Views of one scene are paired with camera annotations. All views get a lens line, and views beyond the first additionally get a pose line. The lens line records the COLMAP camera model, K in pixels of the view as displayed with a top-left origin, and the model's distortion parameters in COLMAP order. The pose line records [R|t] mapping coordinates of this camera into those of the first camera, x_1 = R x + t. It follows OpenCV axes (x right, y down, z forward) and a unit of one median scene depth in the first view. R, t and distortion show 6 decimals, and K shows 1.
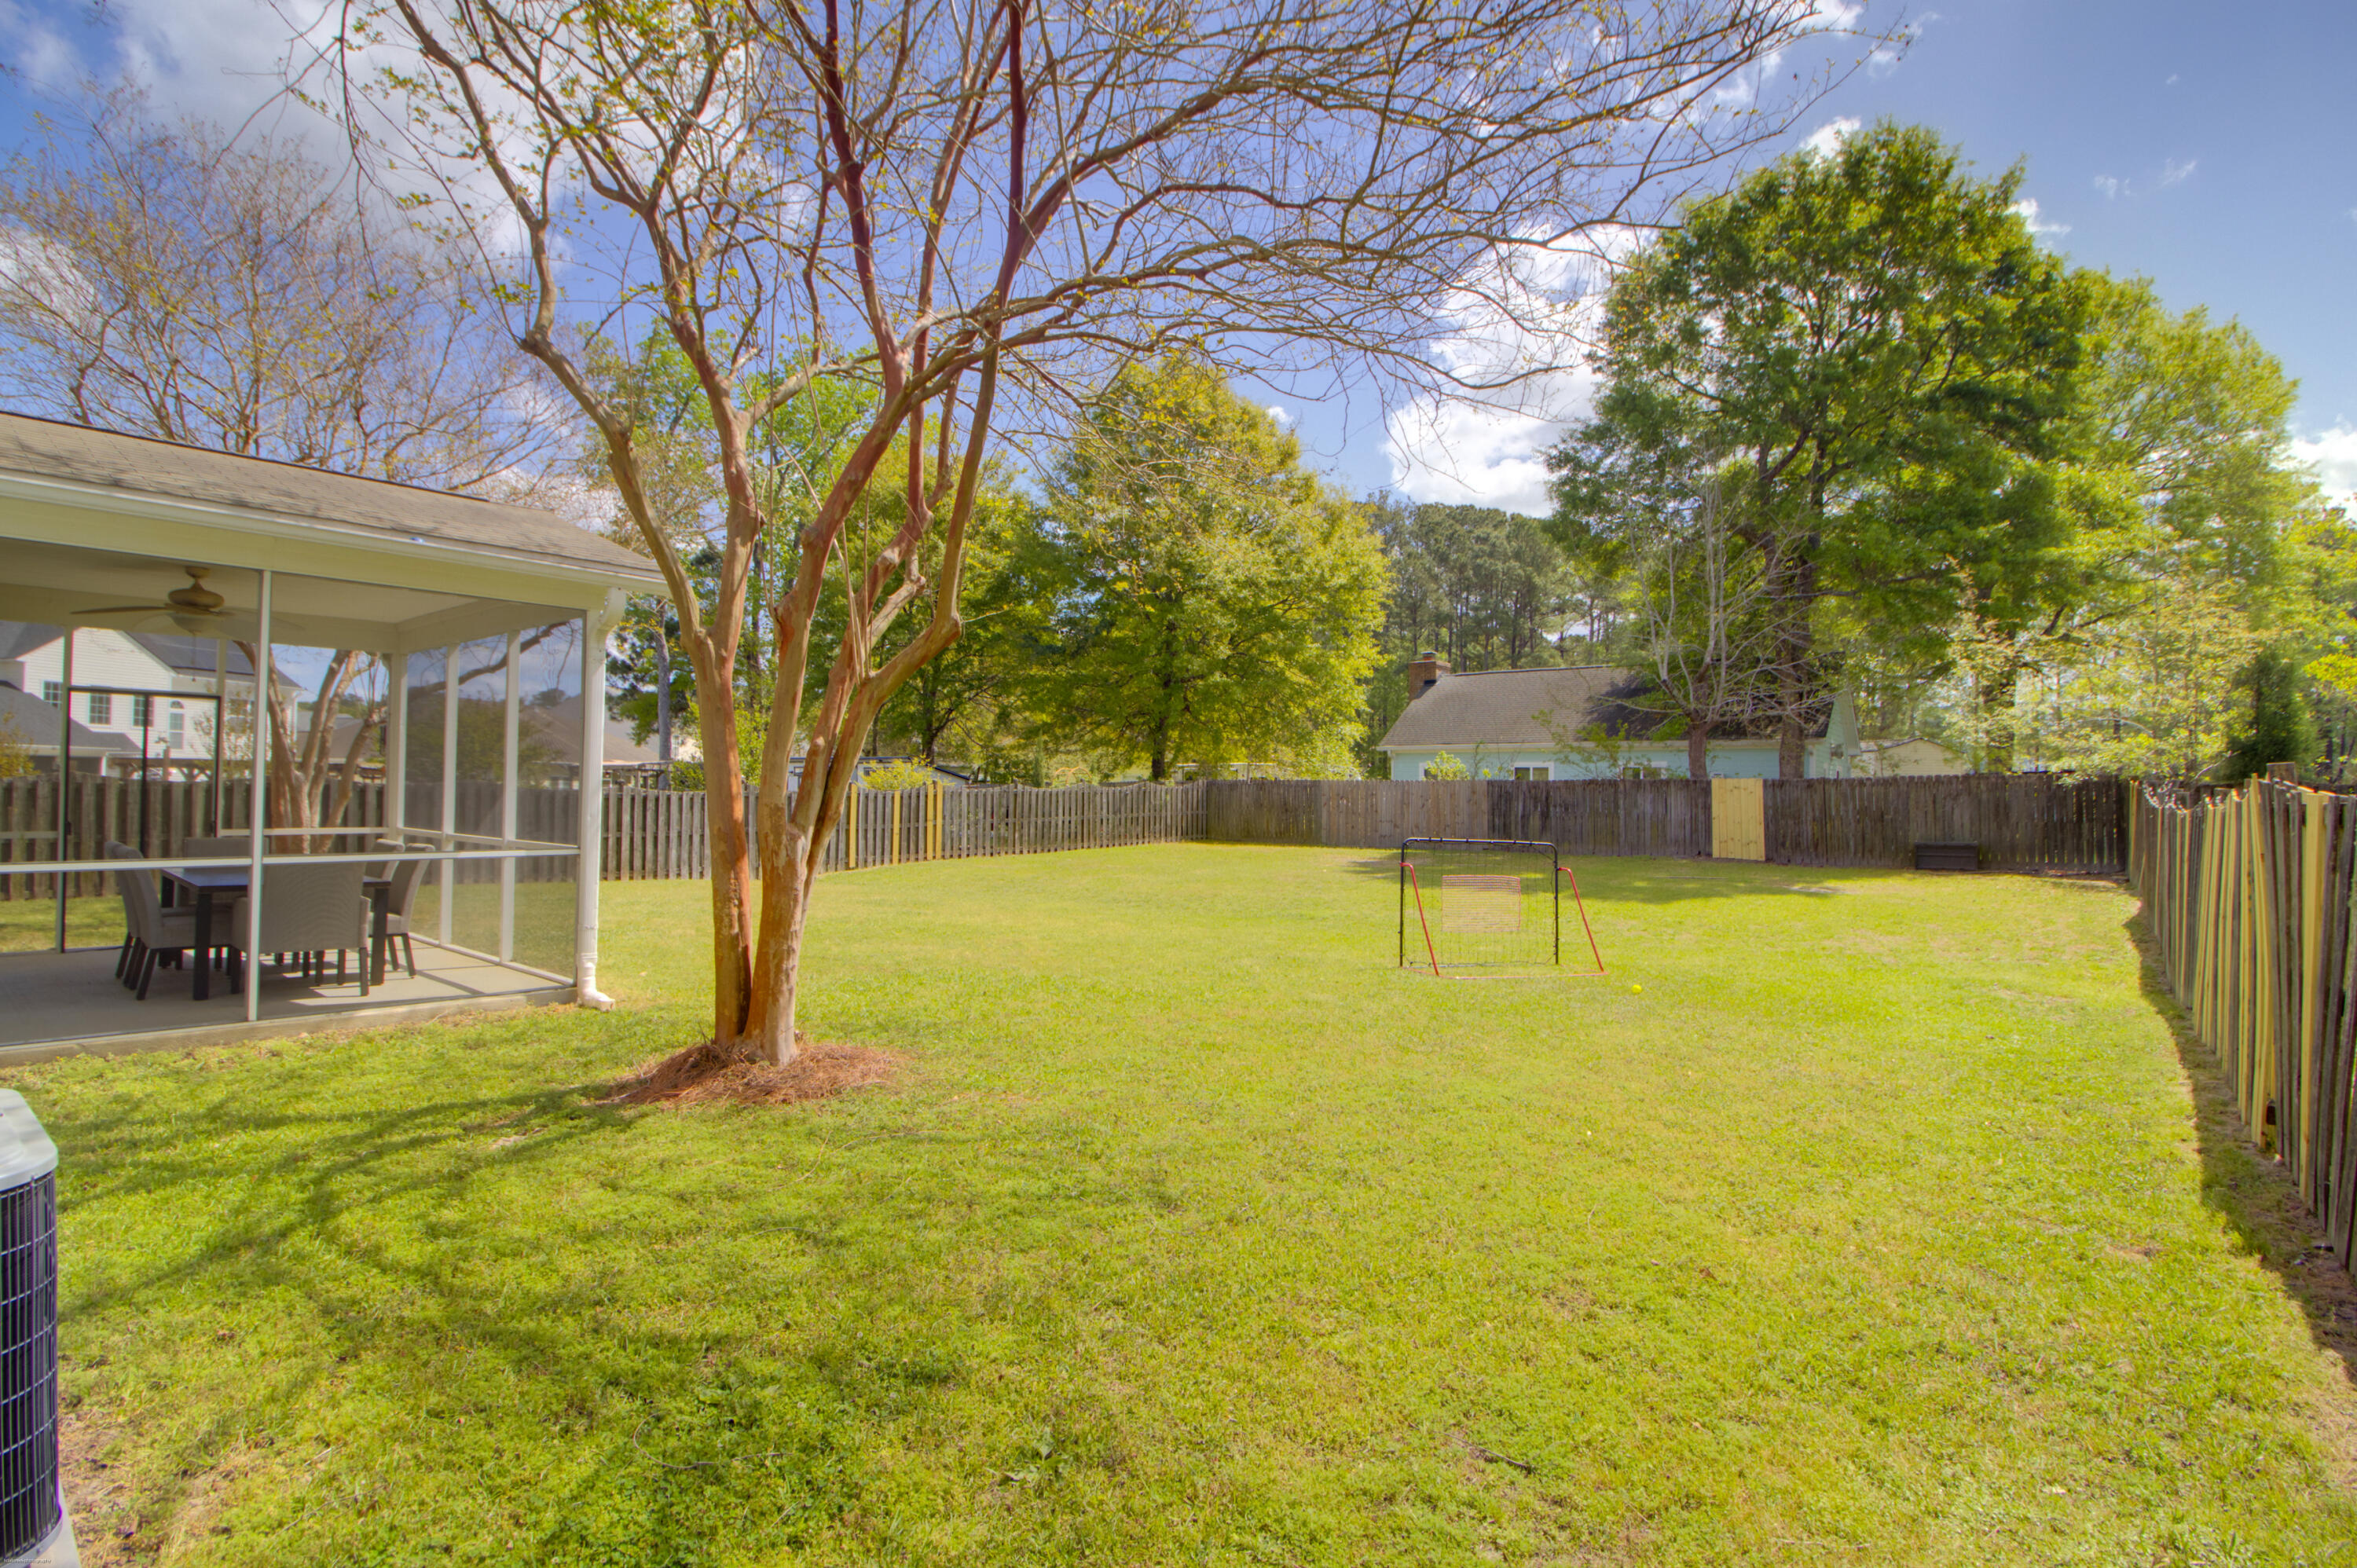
lens RADIAL K [[1093.9, 0, 1178.4], [0, 1093.9, 775.1], [0, 0, 1]] dist [0.003723, -0.013470]
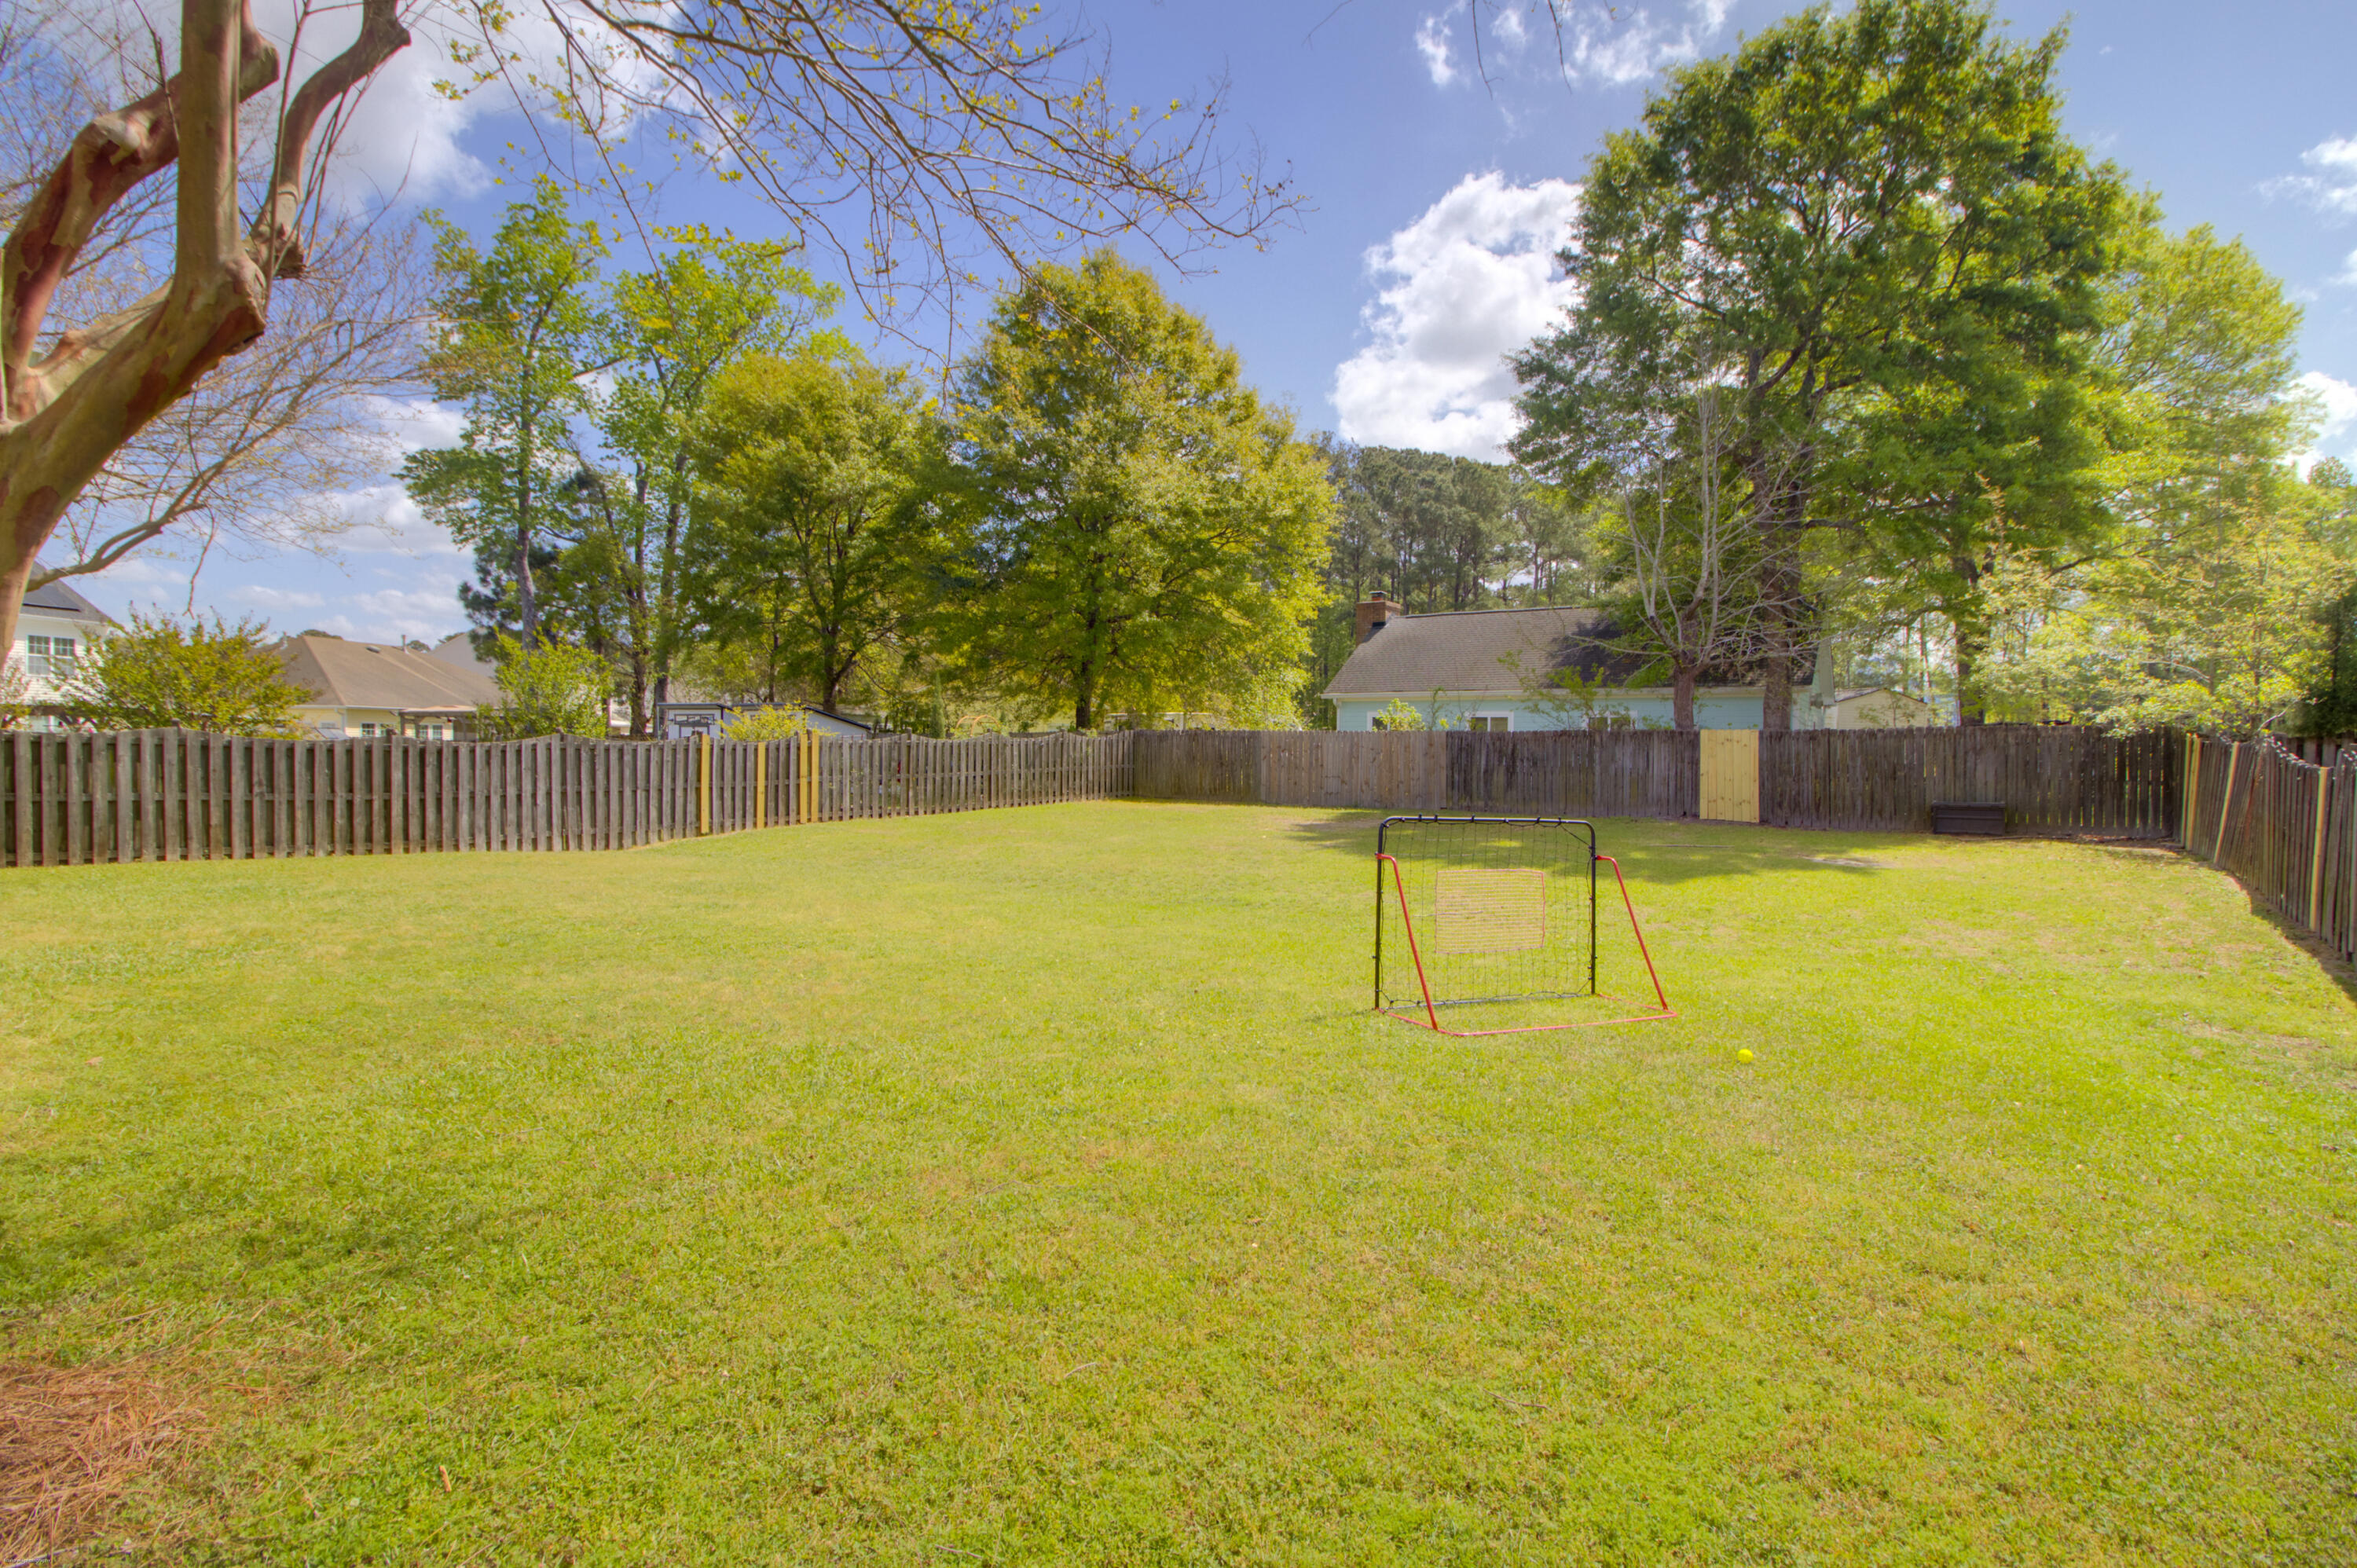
lens RADIAL K [[1093.9, 0, 1178.4], [0, 1093.9, 775.1], [0, 0, 1]] dist [0.003723, -0.013470]
pose [[0.998509, 0.000157, 0.054585, 0.013633], [-0.002609, 0.998990, 0.044848, 0.000982], [-0.054523, -0.044924, 0.997501, 0.102874]]
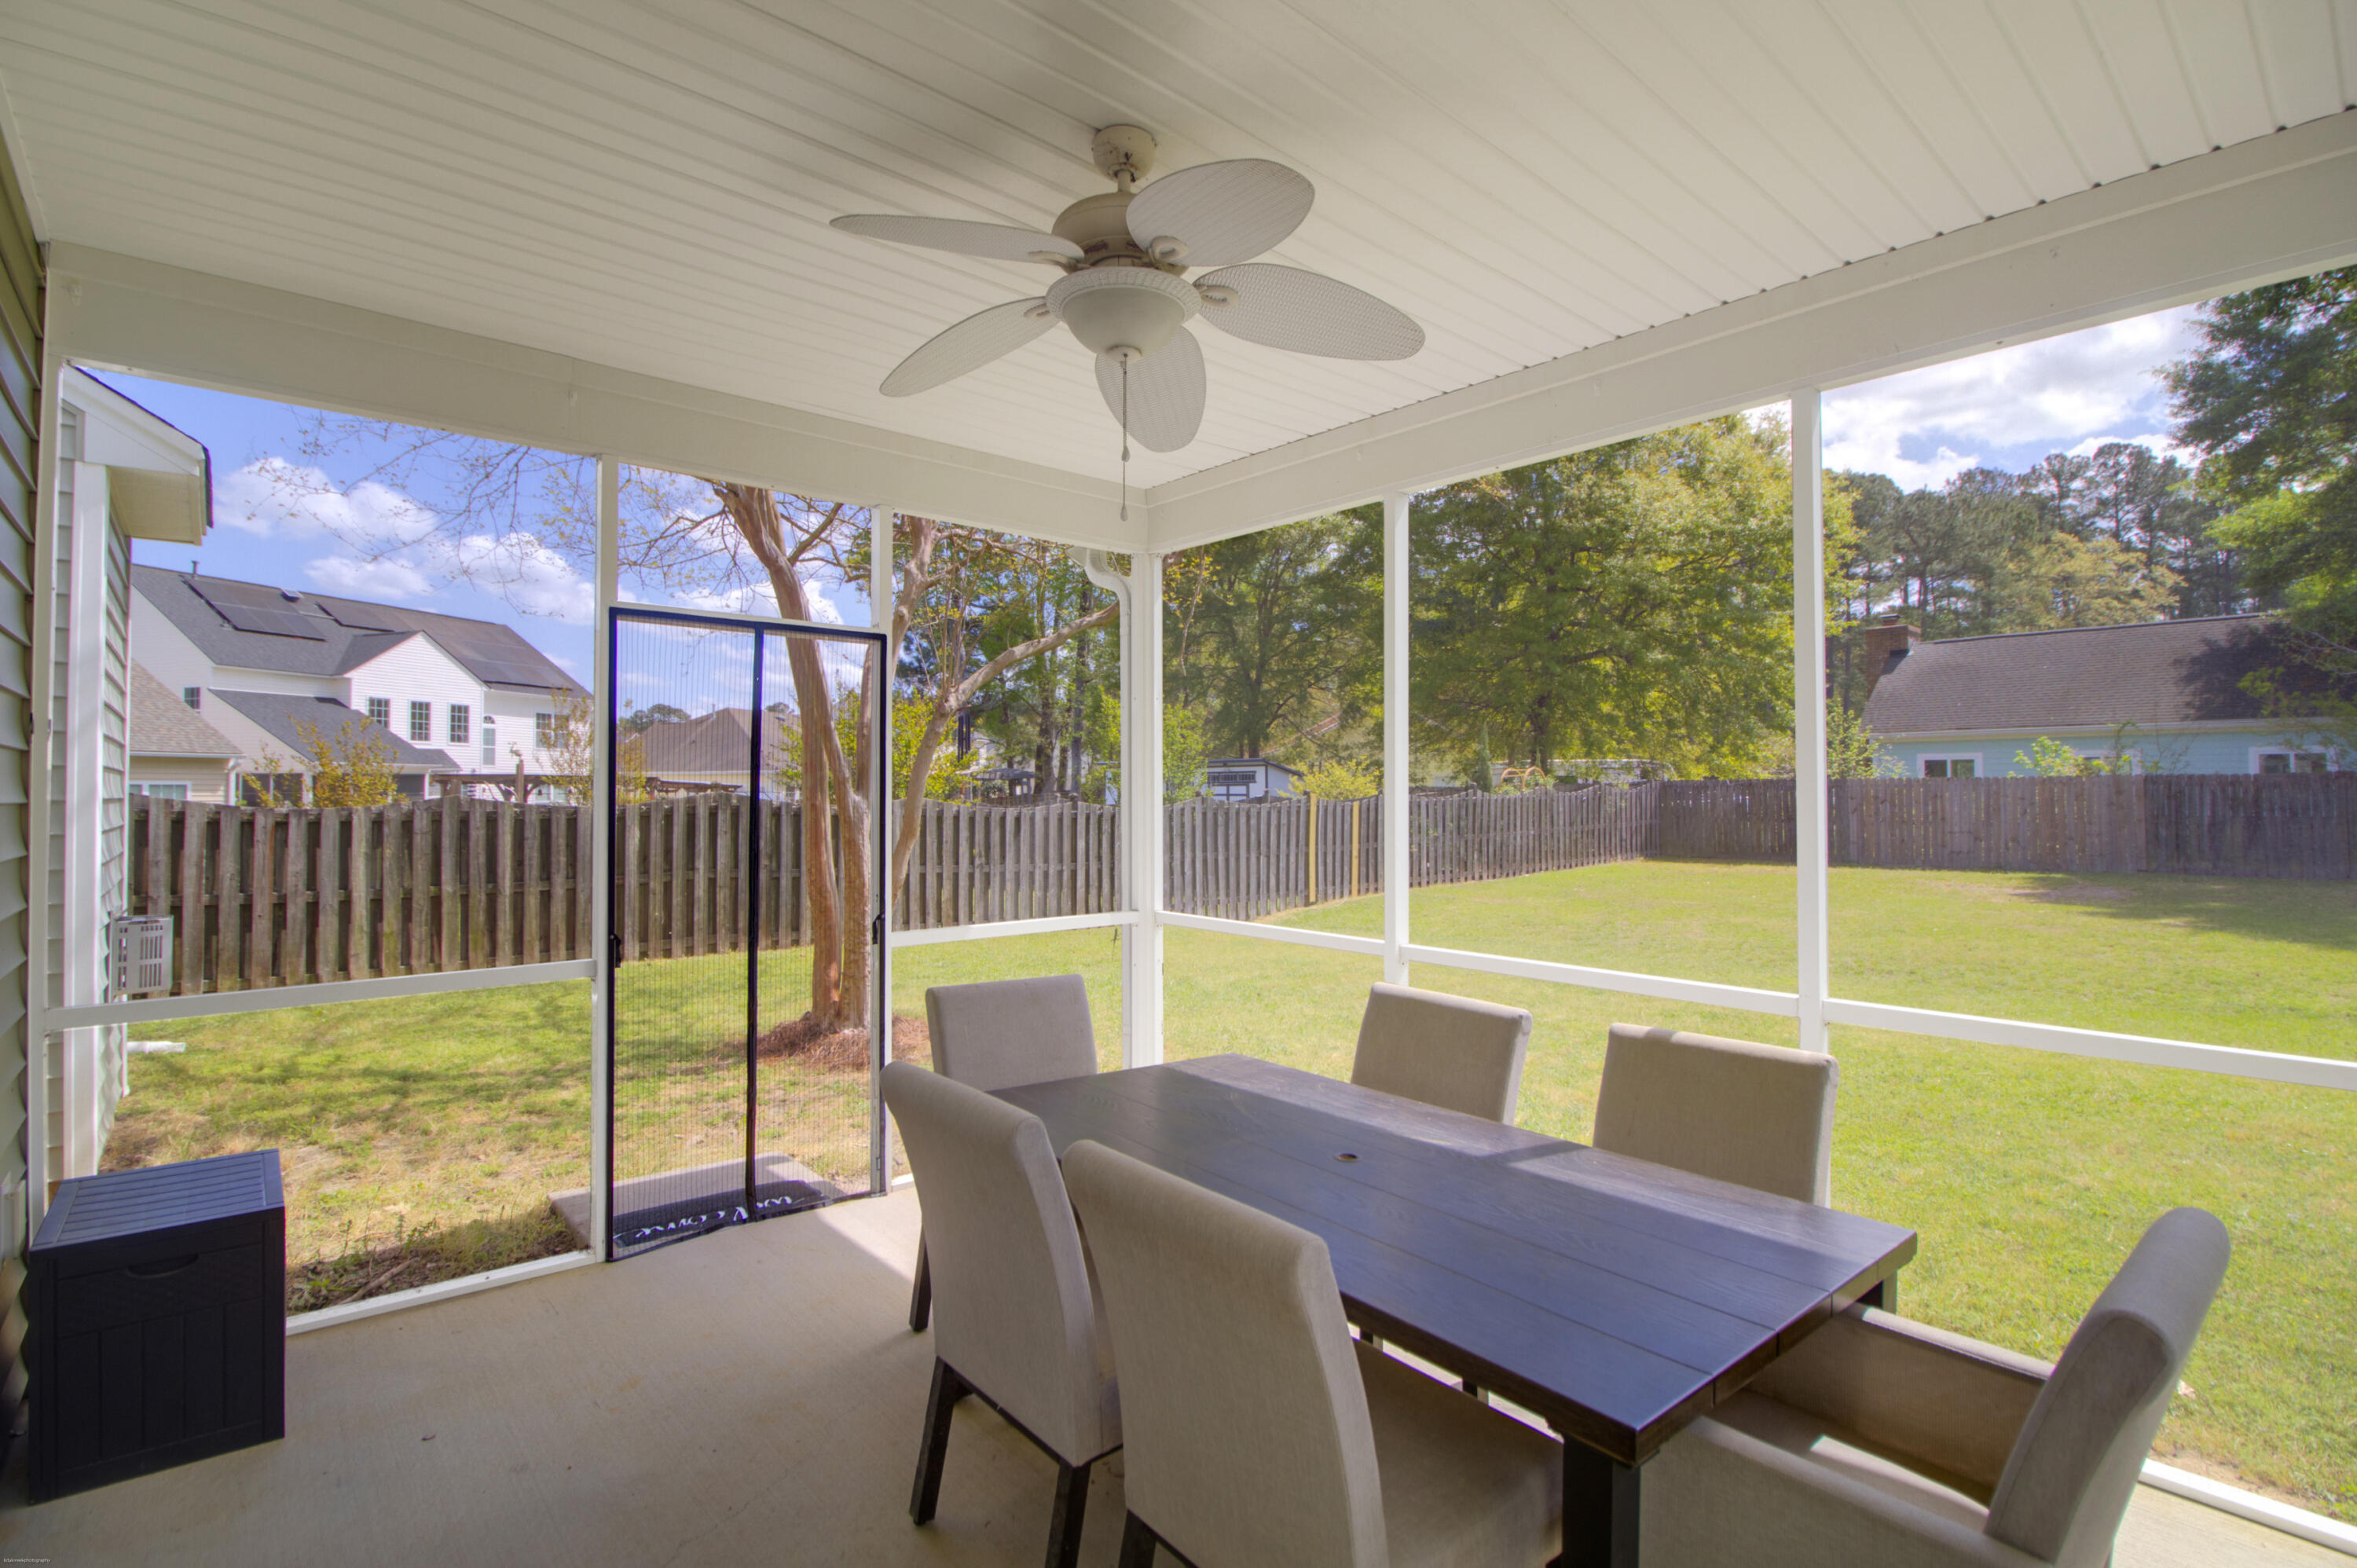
lens RADIAL K [[1093.9, 0, 1178.4], [0, 1093.9, 775.1], [0, 0, 1]] dist [0.003723, -0.013470]
pose [[0.986866, -0.016383, -0.160707, -0.190194], [0.016079, 0.999866, -0.003193, -0.002753], [0.160737, 0.000567, 0.986997, 0.161738]]
